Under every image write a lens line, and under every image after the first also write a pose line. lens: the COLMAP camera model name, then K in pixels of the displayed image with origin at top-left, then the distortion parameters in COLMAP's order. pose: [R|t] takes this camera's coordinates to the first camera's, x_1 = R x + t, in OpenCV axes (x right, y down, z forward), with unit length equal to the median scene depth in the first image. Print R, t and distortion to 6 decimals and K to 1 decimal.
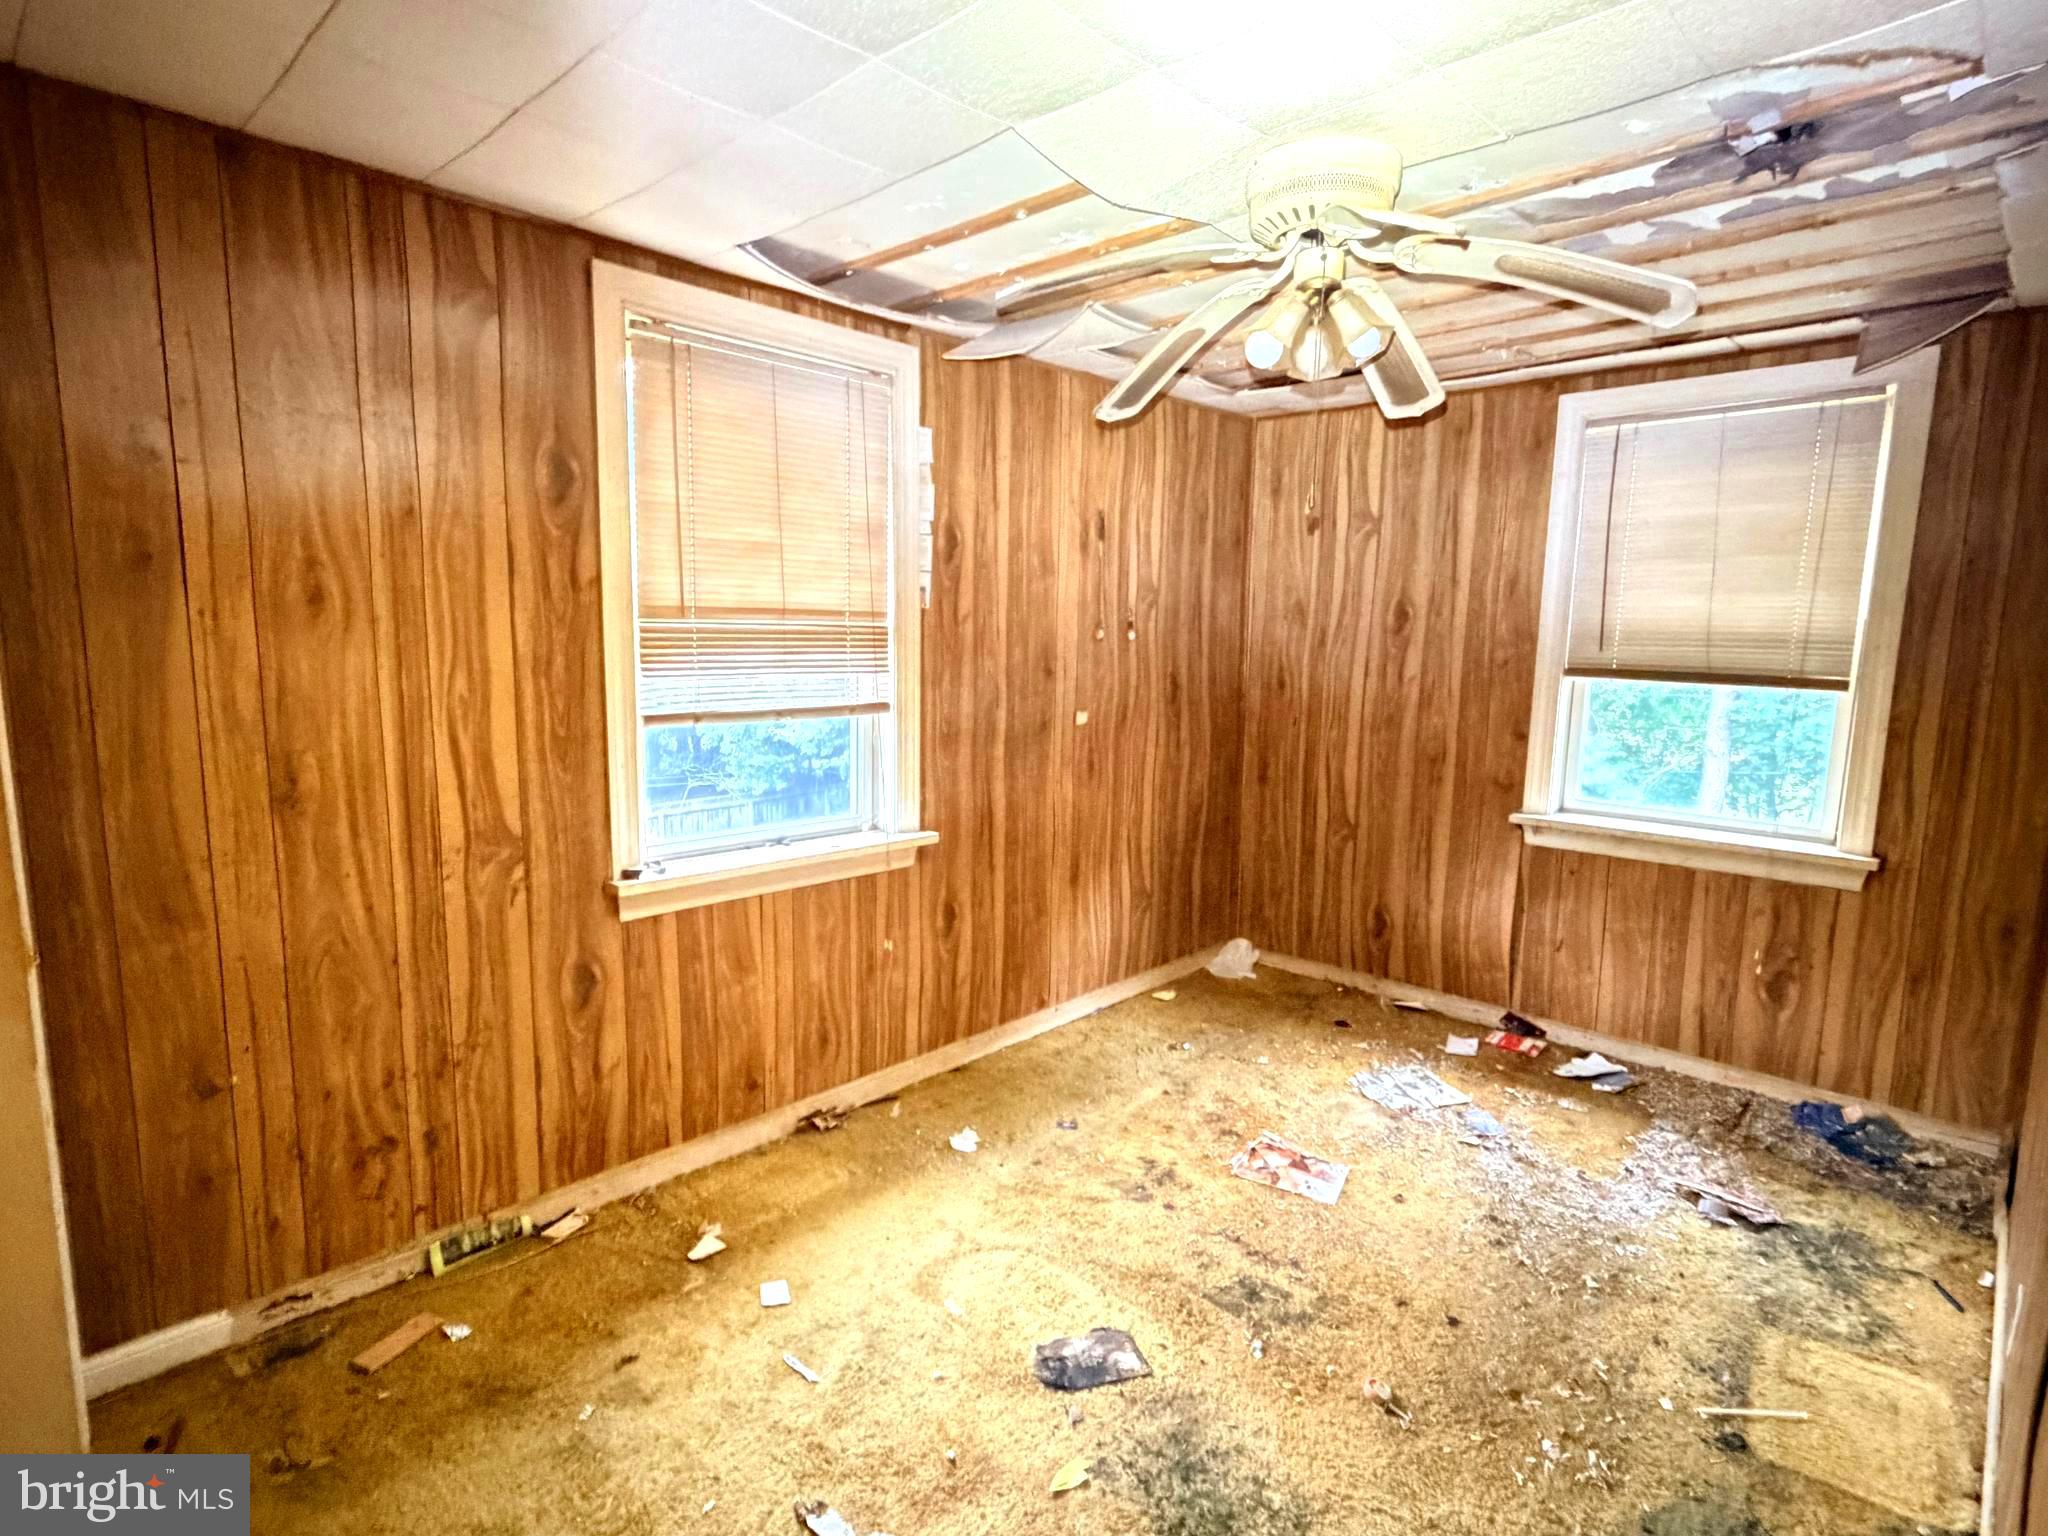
lens RADIAL K [[1054.8, 0, 1024.0], [0, 1054.8, 768.0], [0, 0, 1]] dist [0.002385, -0.000665]
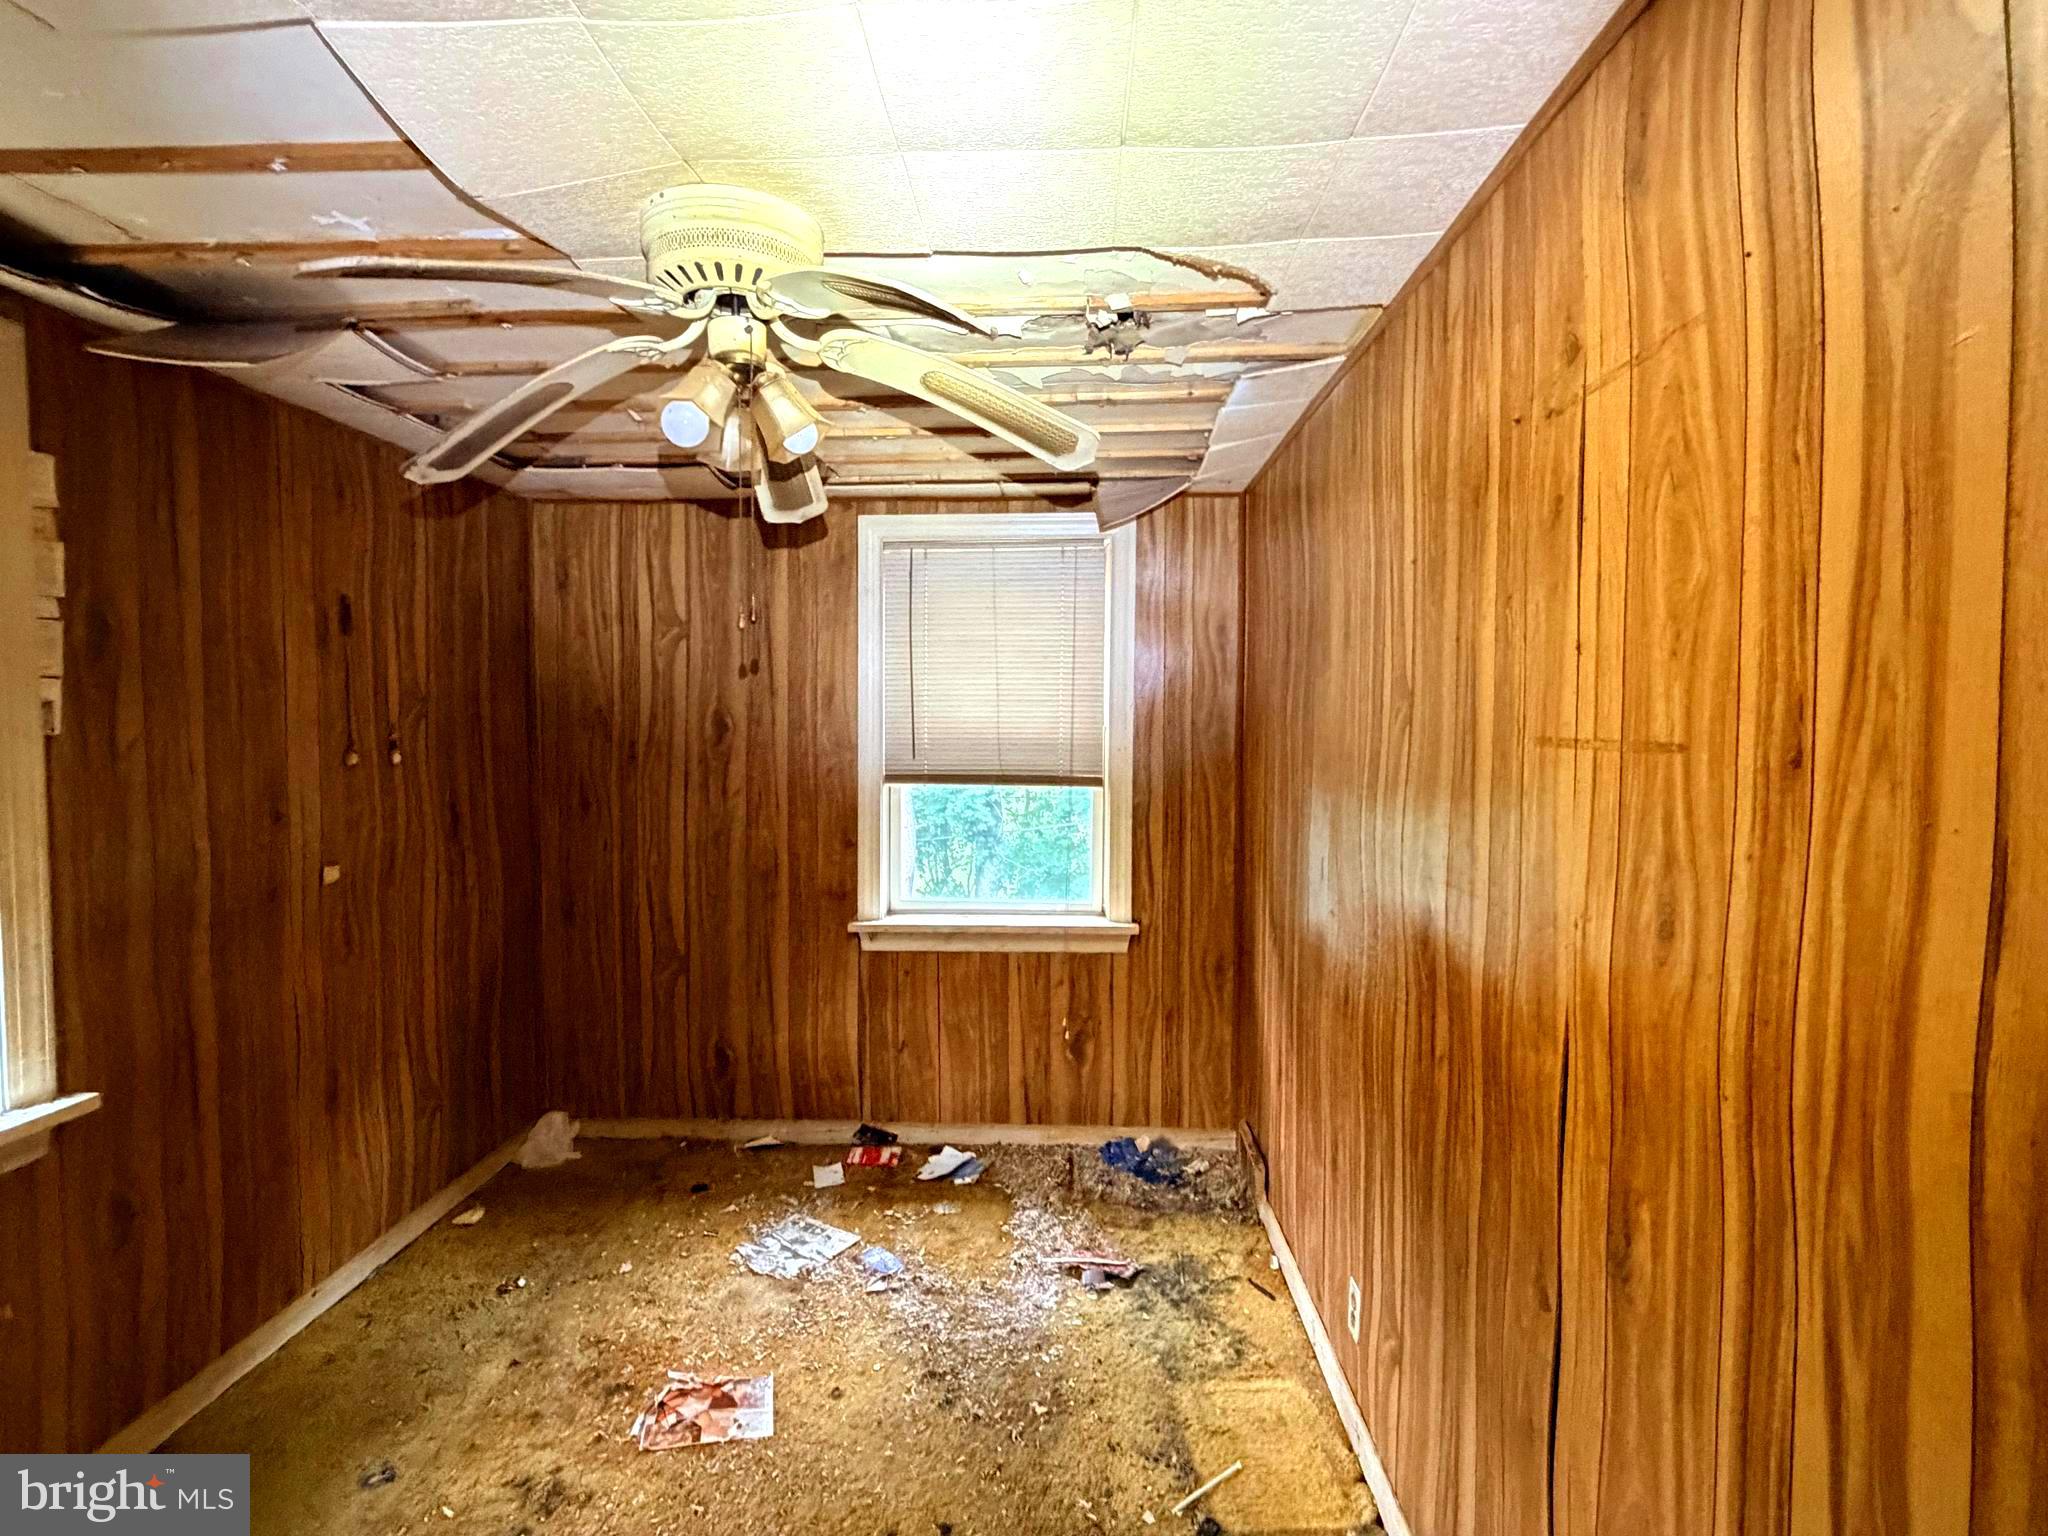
lens RADIAL K [[1054.8, 0, 1024.0], [0, 1054.8, 768.0], [0, 0, 1]] dist [0.002385, -0.000665]
pose [[0.754156, -0.042629, 0.655311, -0.066853], [0.098578, 0.993933, -0.048791, -0.042710], [-0.649255, 0.101395, 0.753782, 0.149359]]
